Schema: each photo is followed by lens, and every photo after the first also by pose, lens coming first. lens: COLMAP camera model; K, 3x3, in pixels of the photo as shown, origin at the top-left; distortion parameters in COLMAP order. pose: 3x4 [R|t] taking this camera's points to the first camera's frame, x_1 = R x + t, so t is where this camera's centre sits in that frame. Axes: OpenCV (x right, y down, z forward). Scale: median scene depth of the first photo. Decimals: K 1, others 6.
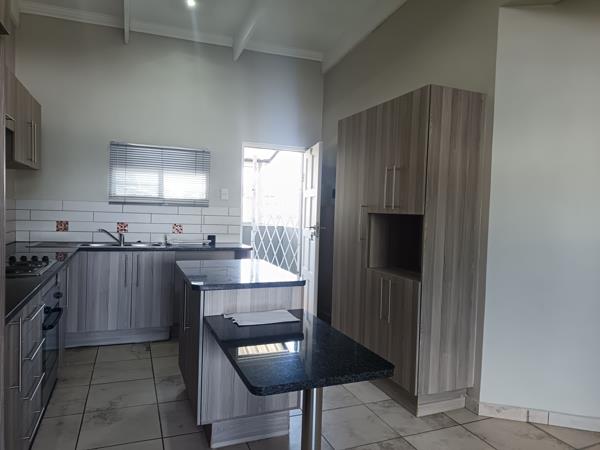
lens RADIAL K [[411.1, 0, 299.3], [0, 411.1, 223.8], [0, 0, 1]] dist [0.005529, -0.008560]
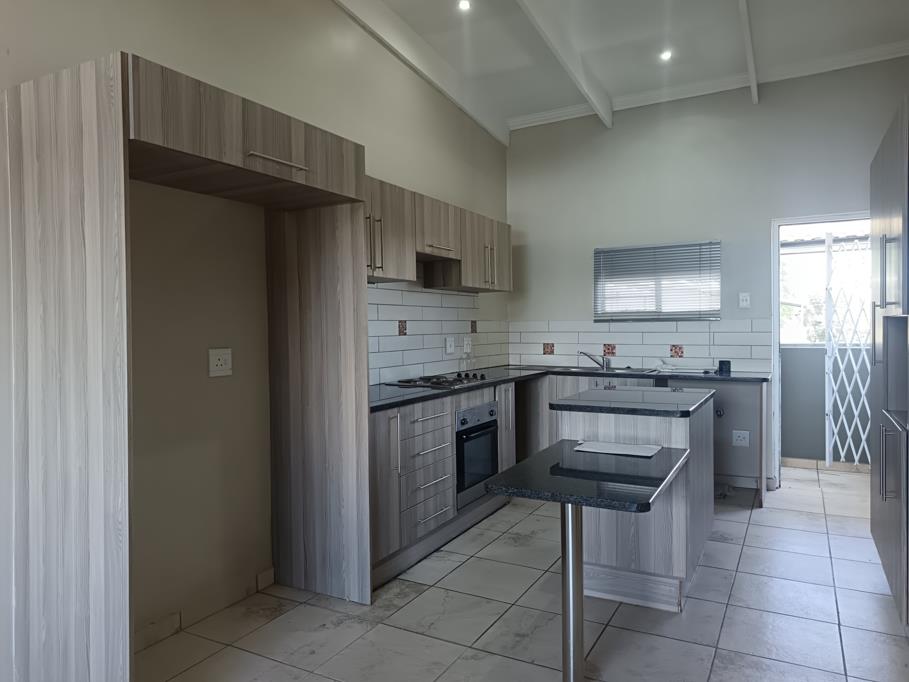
lens RADIAL K [[622.8, 0, 452.9], [0, 622.8, 339.0], [0, 0, 1]] dist [0.005529, -0.008560]
pose [[0.626880, -0.025577, -0.778696, 0.345782], [0.007077, 0.999607, -0.027136, 0.018381], [0.779084, 0.011500, 0.626814, -0.029215]]
